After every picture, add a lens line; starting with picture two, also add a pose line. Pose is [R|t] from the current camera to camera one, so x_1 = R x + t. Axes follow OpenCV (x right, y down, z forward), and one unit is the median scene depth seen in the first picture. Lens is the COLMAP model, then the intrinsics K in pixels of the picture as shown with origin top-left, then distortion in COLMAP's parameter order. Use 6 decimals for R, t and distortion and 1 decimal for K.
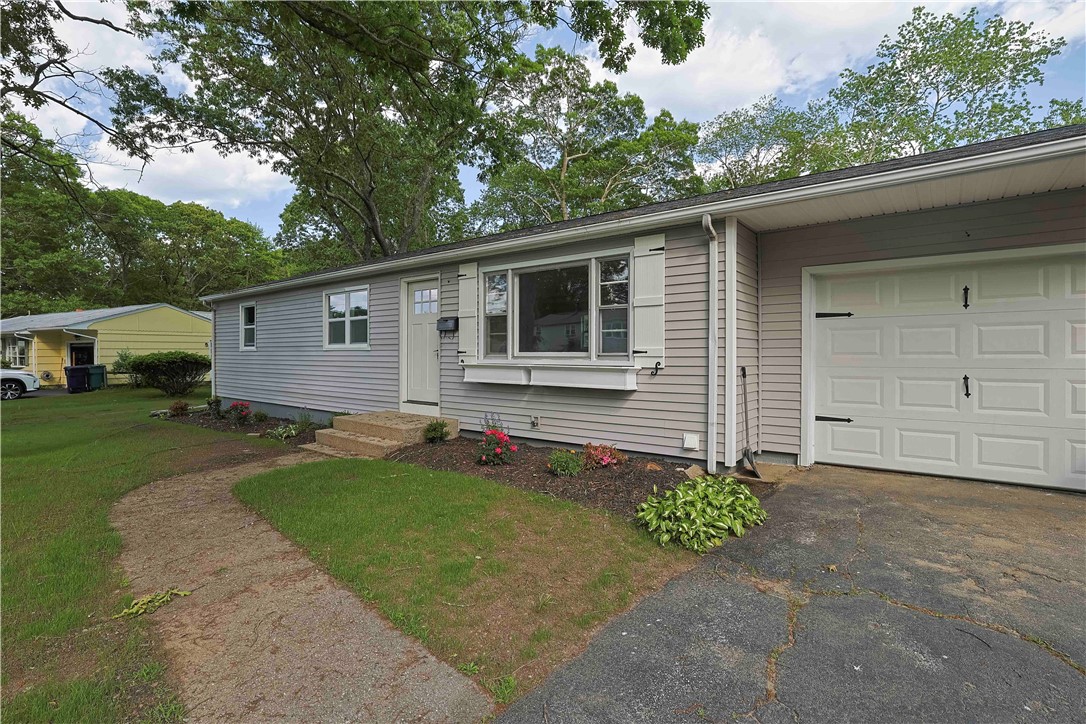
lens RADIAL K [[504.8, 0, 547.7], [0, 504.8, 360.6], [0, 0, 1]] dist [-0.020764, 0.001178]
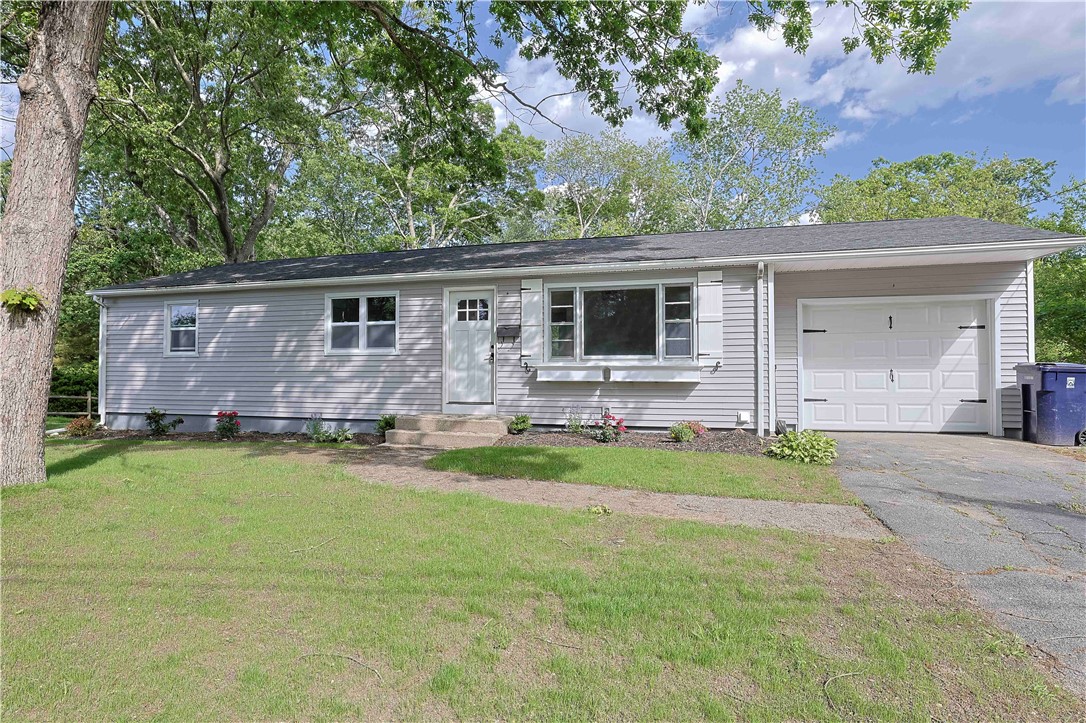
lens RADIAL K [[567.3, 0, 542.3], [0, 567.3, 358.4], [0, 0, 1]] dist [-0.015371, 0.002906]
pose [[0.927458, 0.007349, 0.373855, -0.750684], [0.006299, 0.999358, -0.035272, 0.042082], [-0.373874, 0.035069, 0.926816, -0.248970]]
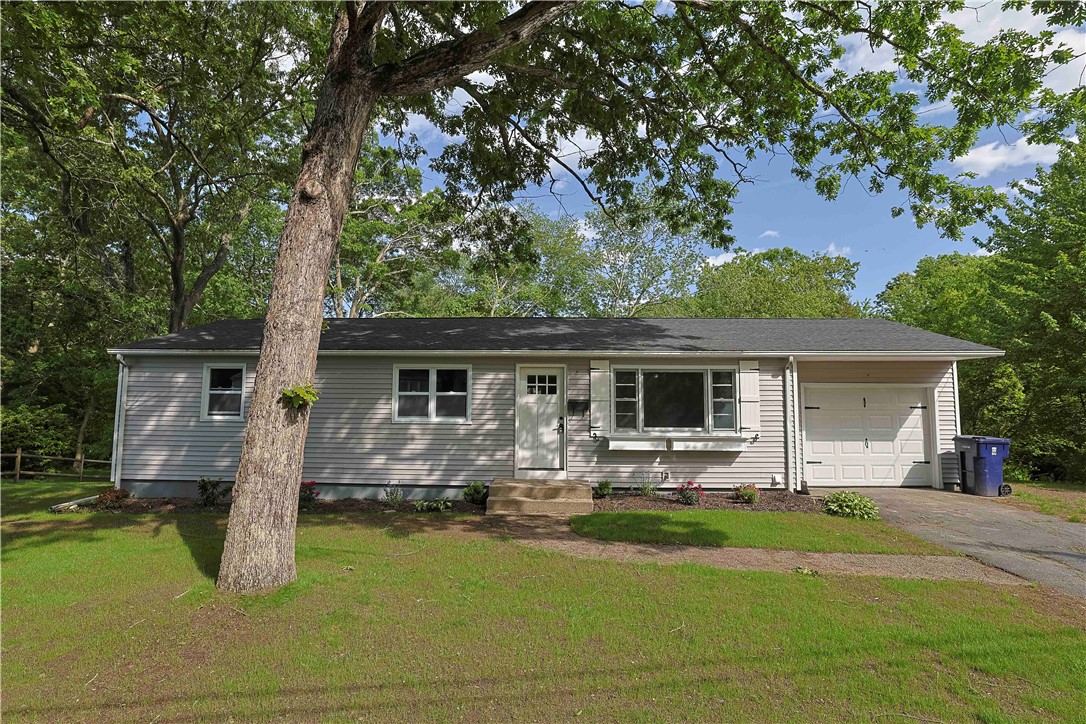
lens RADIAL K [[526.9, 0, 540.5], [0, 526.9, 365.0], [0, 0, 1]] dist [-0.029489, 0.002061]
pose [[0.818264, 0.059015, 0.571806, -1.307567], [0.000492, 0.994644, -0.103358, -0.043752], [-0.574843, 0.084856, 0.813852, -0.050101]]
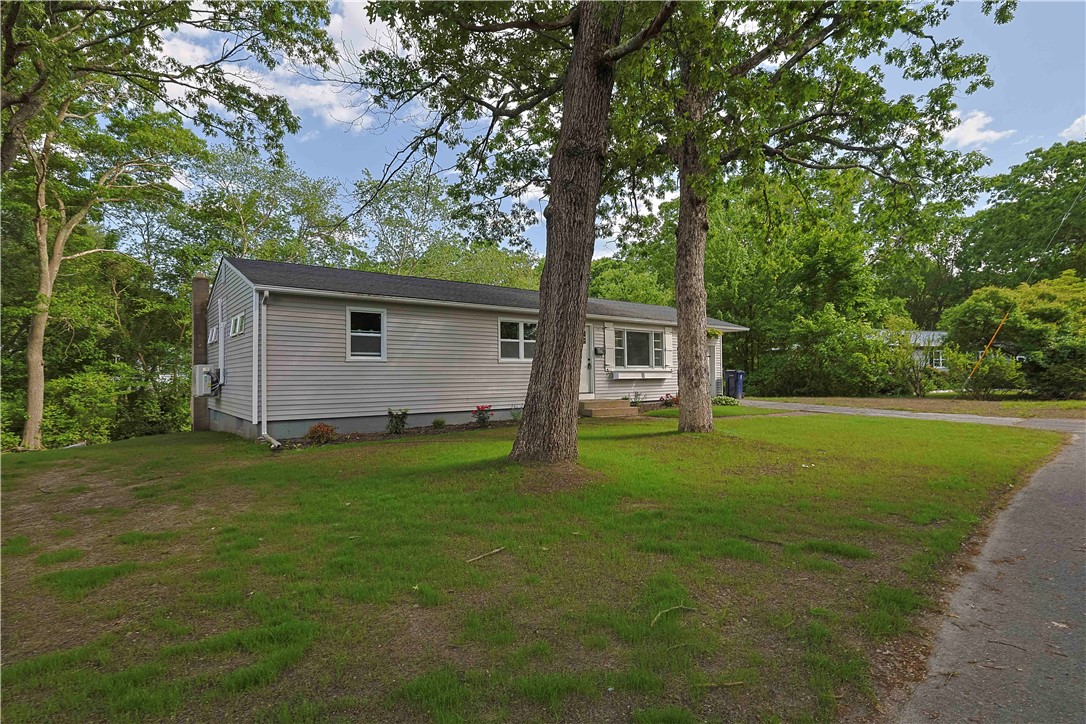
lens RADIAL K [[526.9, 0, 545.4], [0, 526.9, 362.3], [0, 0, 1]] dist [-0.029489, 0.002061]
pose [[0.241358, -0.005994, 0.970418, -2.813725], [-0.005916, 0.999953, 0.007648, -0.053399], [-0.970418, -0.007587, 0.241312, 0.887756]]
